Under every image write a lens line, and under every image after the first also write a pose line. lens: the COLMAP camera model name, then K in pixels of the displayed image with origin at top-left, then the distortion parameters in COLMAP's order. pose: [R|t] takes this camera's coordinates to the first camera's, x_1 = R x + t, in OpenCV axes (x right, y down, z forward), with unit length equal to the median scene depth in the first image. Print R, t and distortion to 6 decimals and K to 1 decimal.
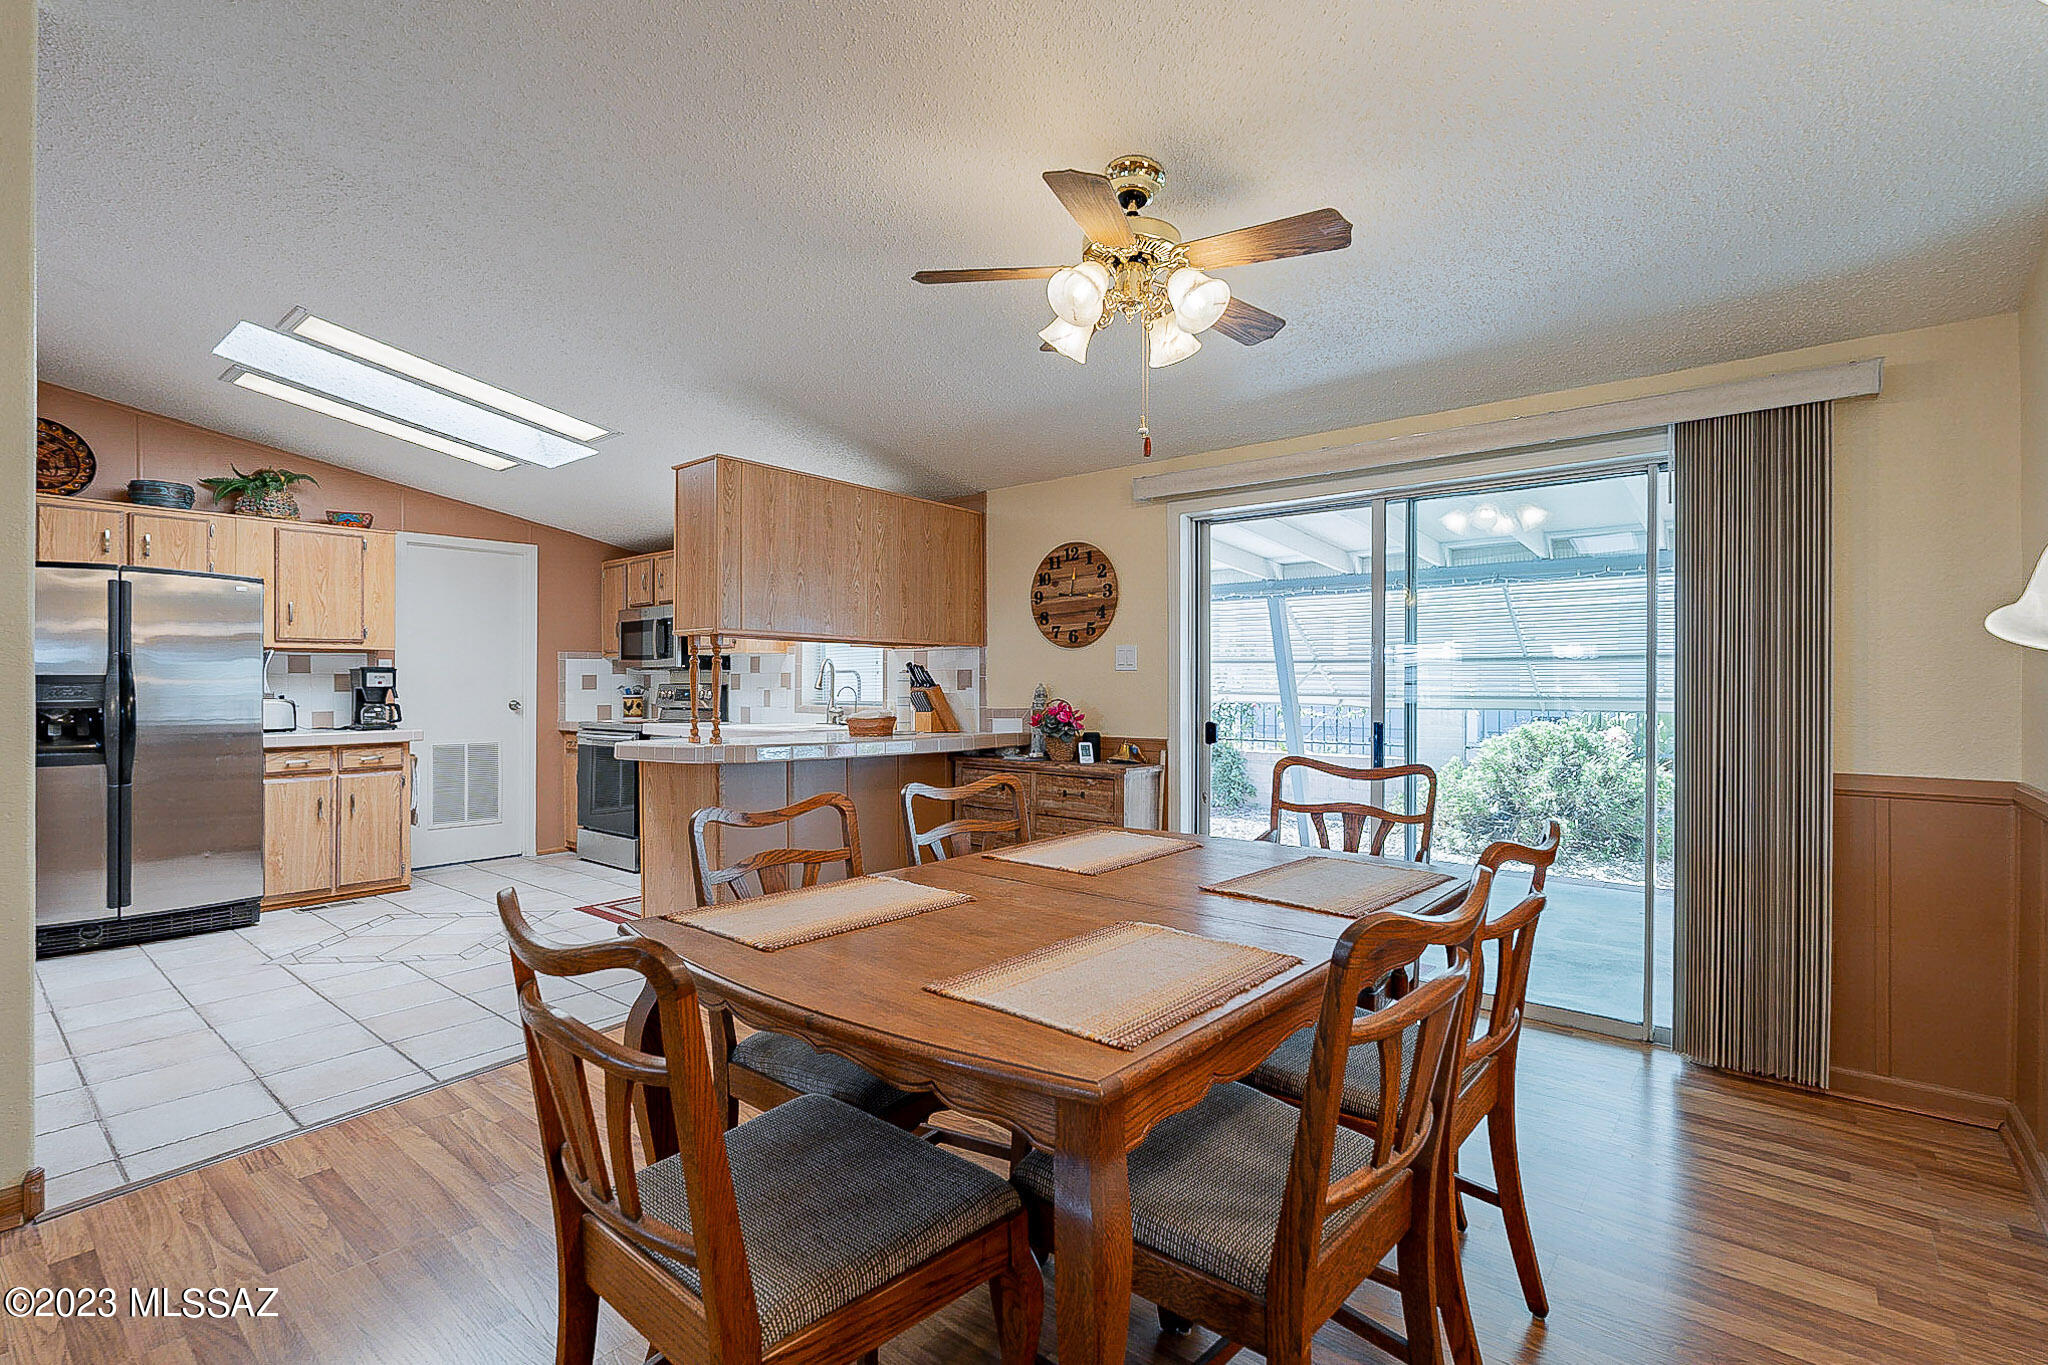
lens RADIAL K [[925.4, 0, 1026.8], [0, 925.4, 681.8], [0, 0, 1]] dist [-0.003861, 0.000252]
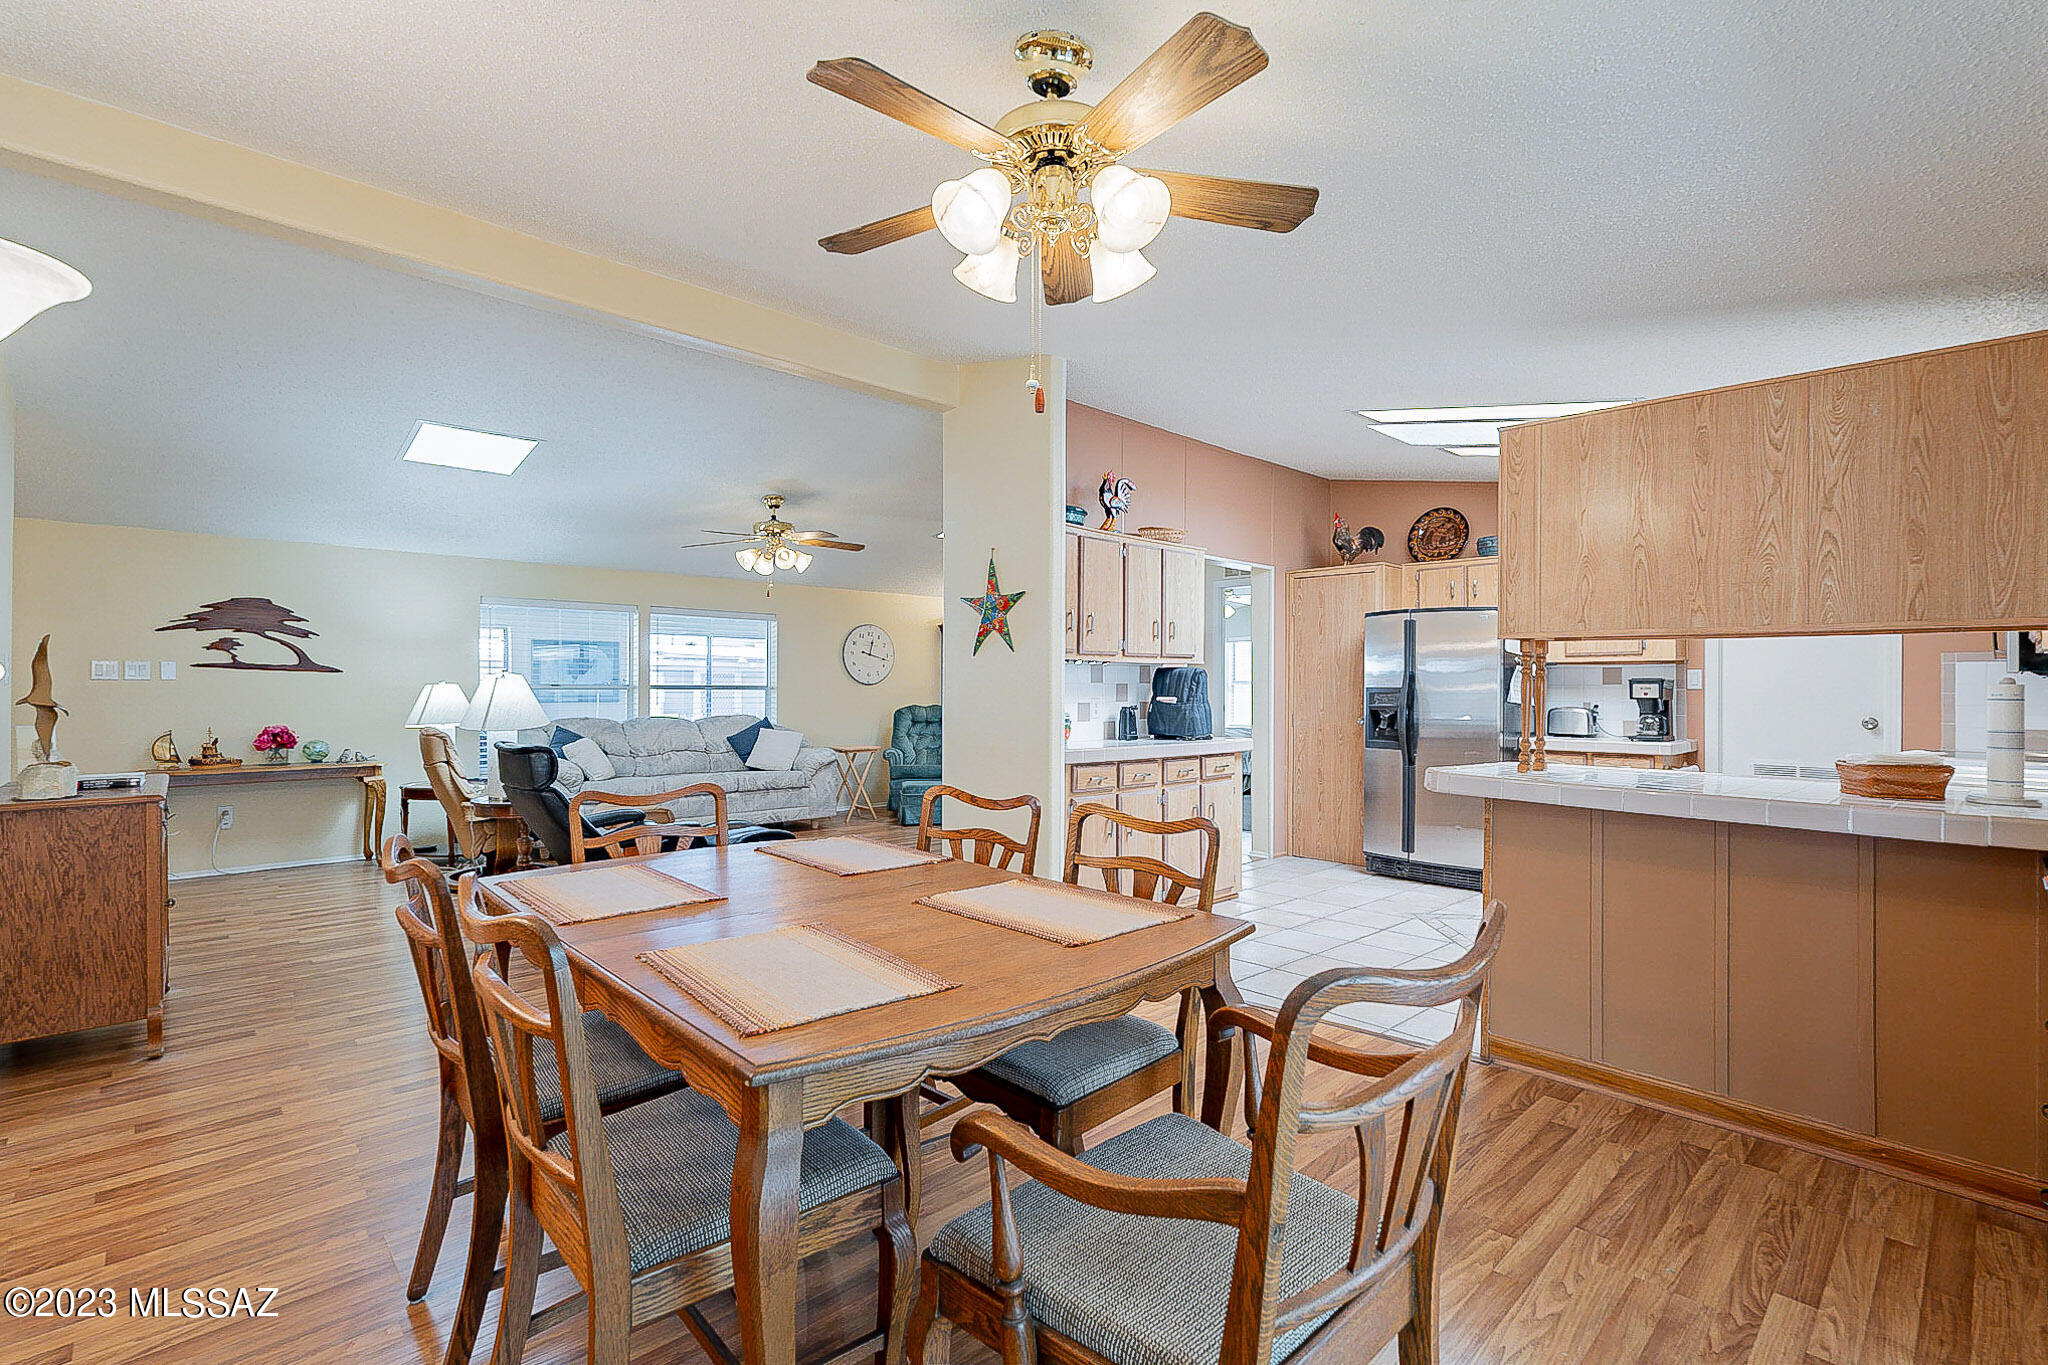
lens RADIAL K [[925.4, 0, 1026.0], [0, 925.4, 686.4], [0, 0, 1]] dist [-0.003861, 0.000252]
pose [[-0.113860, -0.000035, -0.993497, 0.482157], [-0.001711, 0.999999, 0.000161, -0.008254], [0.993495, 0.001718, -0.113860, 0.578956]]
